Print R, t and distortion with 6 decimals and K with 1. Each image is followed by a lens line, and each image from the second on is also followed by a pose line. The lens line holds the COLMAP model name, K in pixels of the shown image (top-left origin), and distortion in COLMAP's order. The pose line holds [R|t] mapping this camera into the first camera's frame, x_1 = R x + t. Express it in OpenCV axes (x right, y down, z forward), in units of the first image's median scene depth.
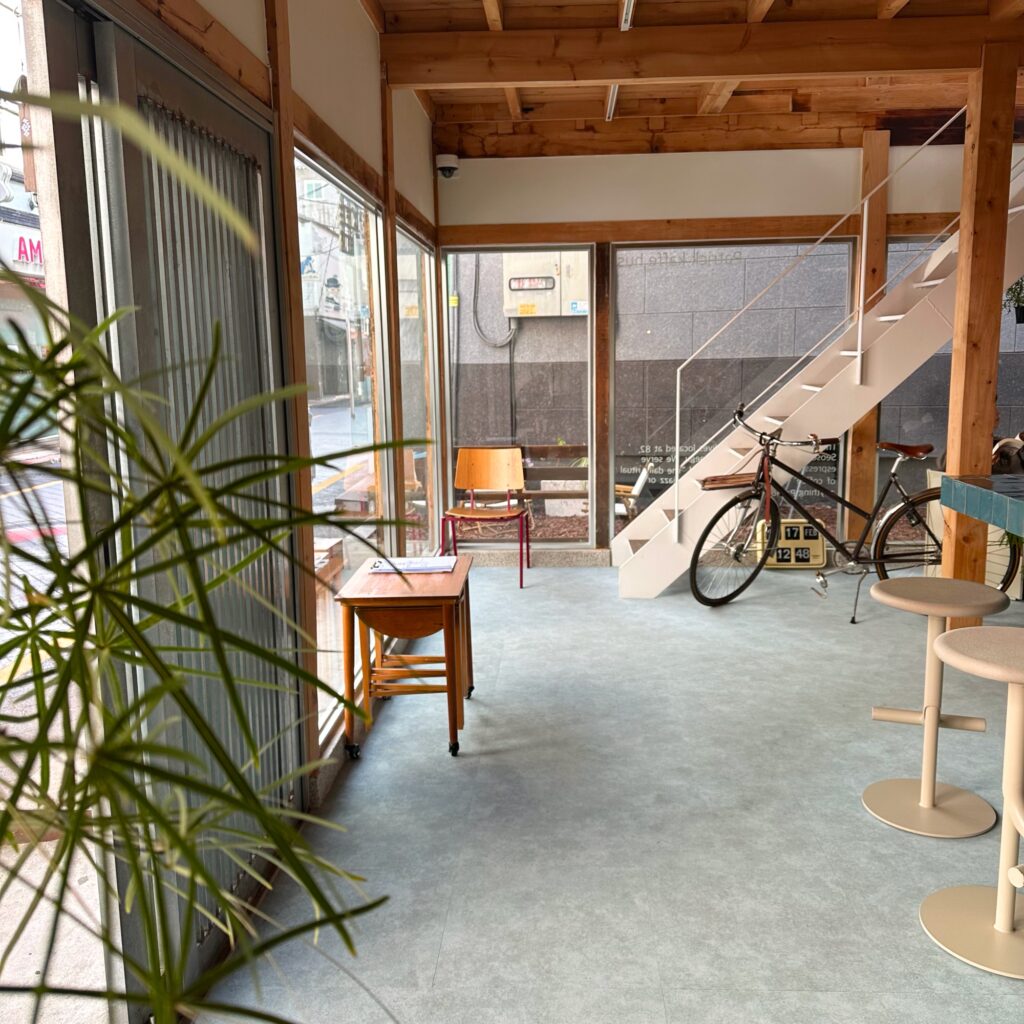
lens RADIAL K [[942.2, 0, 512.0], [0, 942.2, 512.0], [0, 0, 1]] dist [0.004462, -0.000586]
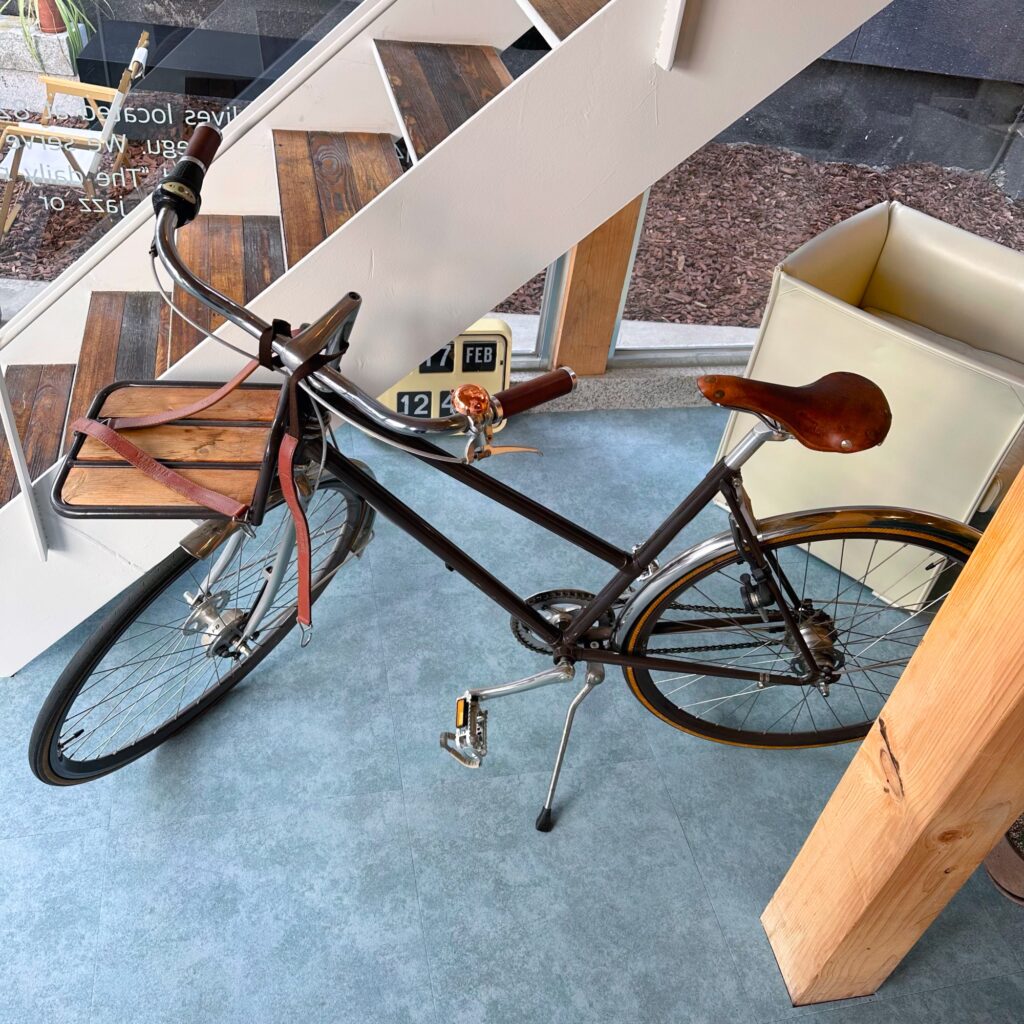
lens RADIAL K [[942.2, 0, 512.0], [0, 942.2, 512.0], [0, 0, 1]] dist [0.004462, -0.000586]
pose [[0.951959, -0.070788, 0.297932, 0.245037], [-0.095689, 0.855434, 0.508996, -0.165842], [-0.290892, -0.513052, 0.807564, 0.757250]]
